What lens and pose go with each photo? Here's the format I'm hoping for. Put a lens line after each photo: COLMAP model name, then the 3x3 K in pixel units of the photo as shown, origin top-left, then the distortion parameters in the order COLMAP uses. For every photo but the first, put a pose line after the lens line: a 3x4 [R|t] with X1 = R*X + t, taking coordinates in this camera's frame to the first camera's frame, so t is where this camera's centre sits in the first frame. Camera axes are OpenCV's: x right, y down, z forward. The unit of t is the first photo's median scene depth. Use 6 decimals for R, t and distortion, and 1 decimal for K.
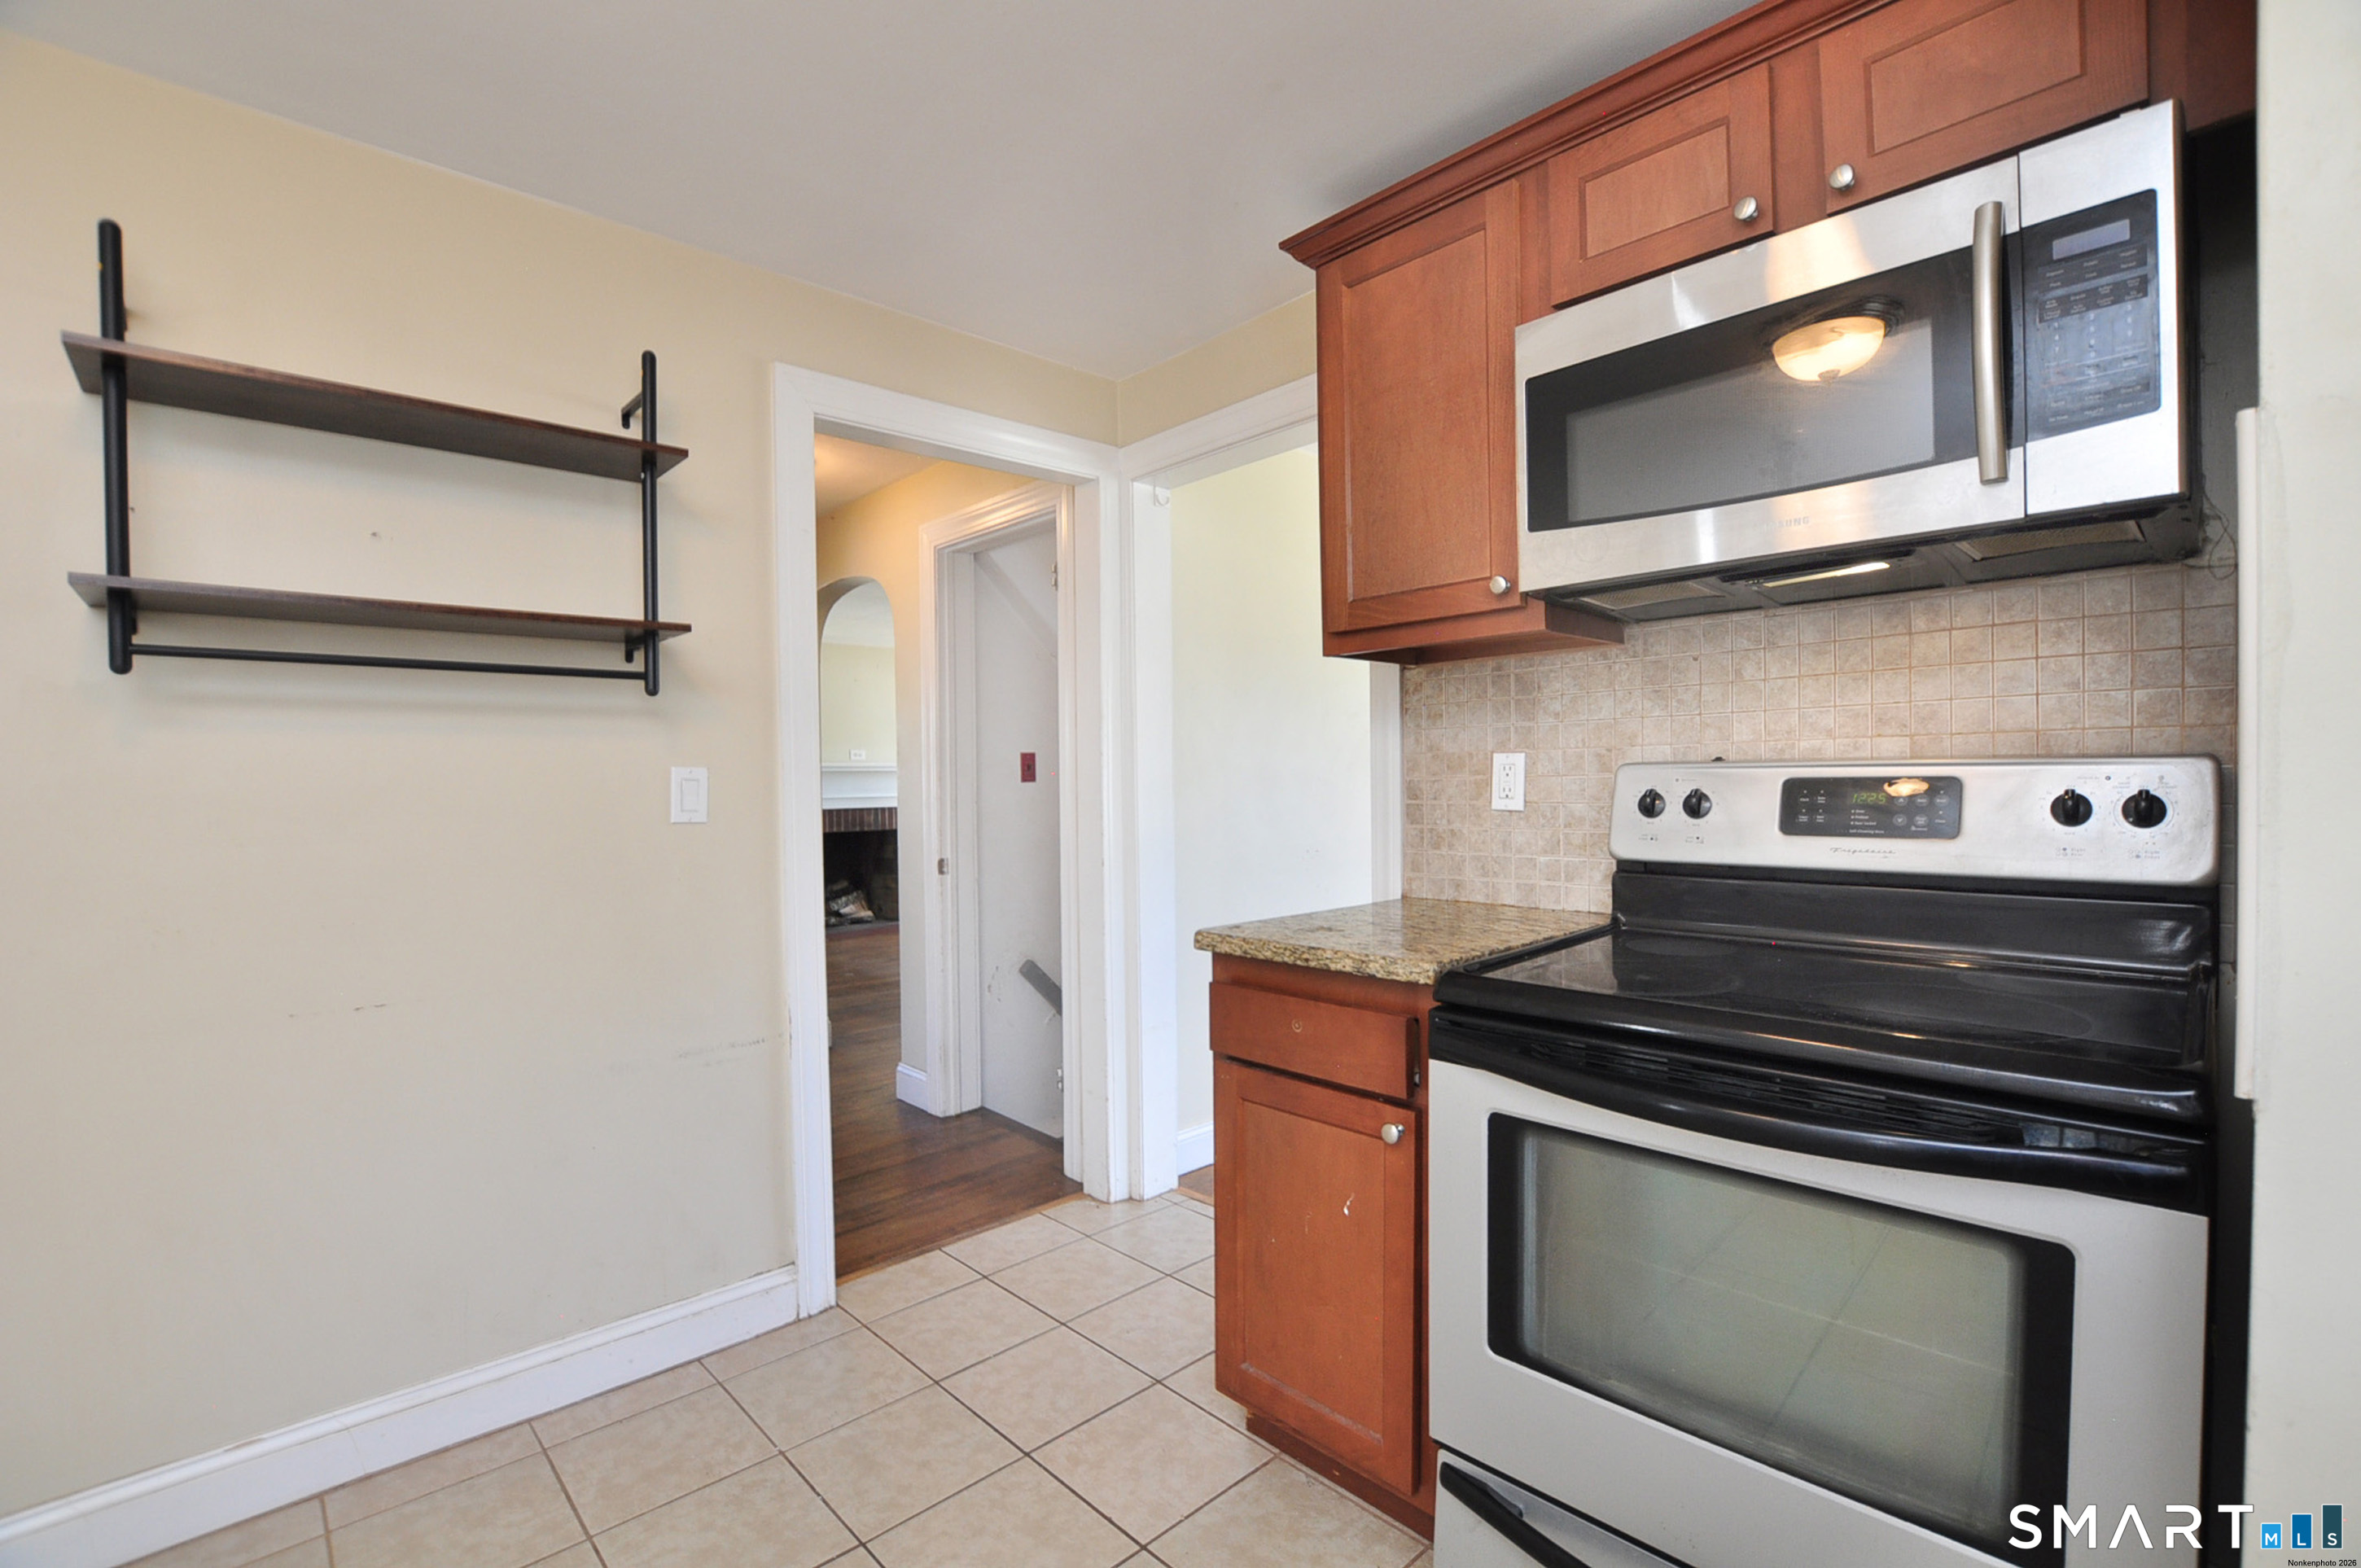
lens RADIAL K [[1049.2, 0, 1181.1], [0, 1049.2, 798.6], [0, 0, 1]] dist [-0.036385, 0.001133]
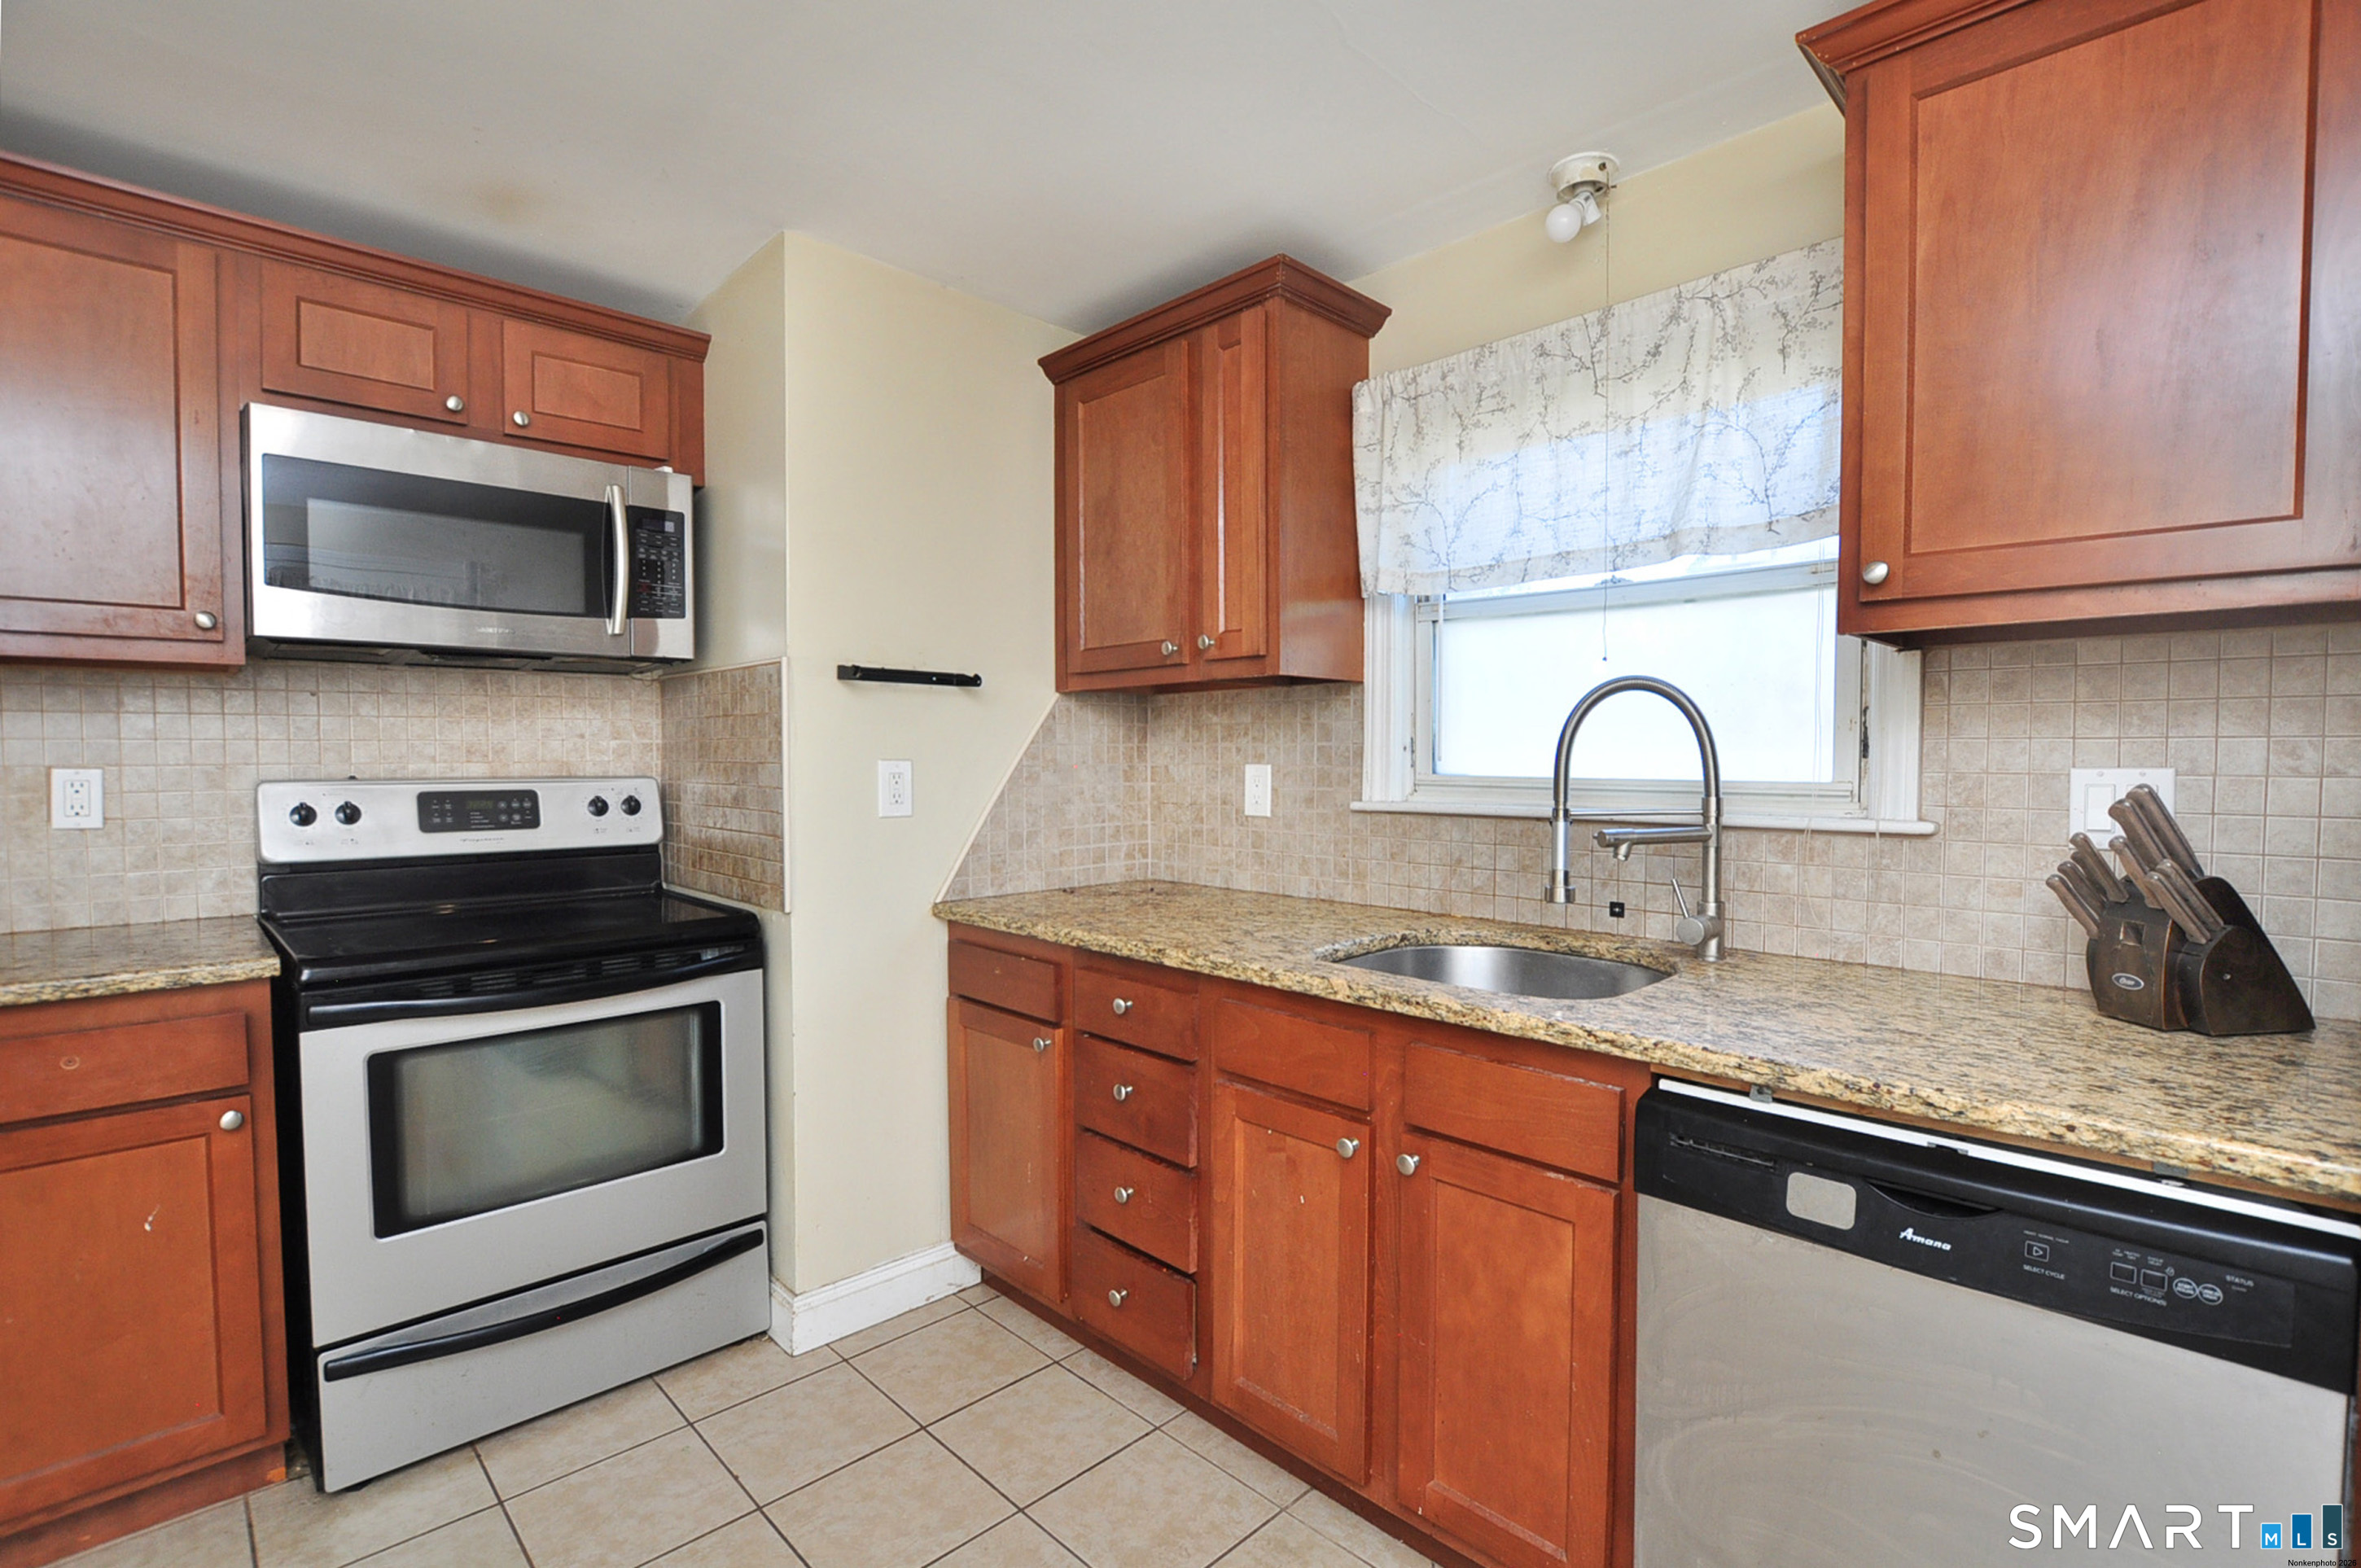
lens RADIAL K [[1049.2, 0, 1189.9], [0, 1049.2, 779.0], [0, 0, 1]] dist [-0.036385, 0.001133]
pose [[-0.024265, -0.007187, 0.999680, -0.817053], [0.021119, 0.999747, 0.007700, -0.025670], [-0.999482, 0.021299, -0.024107, -0.000112]]
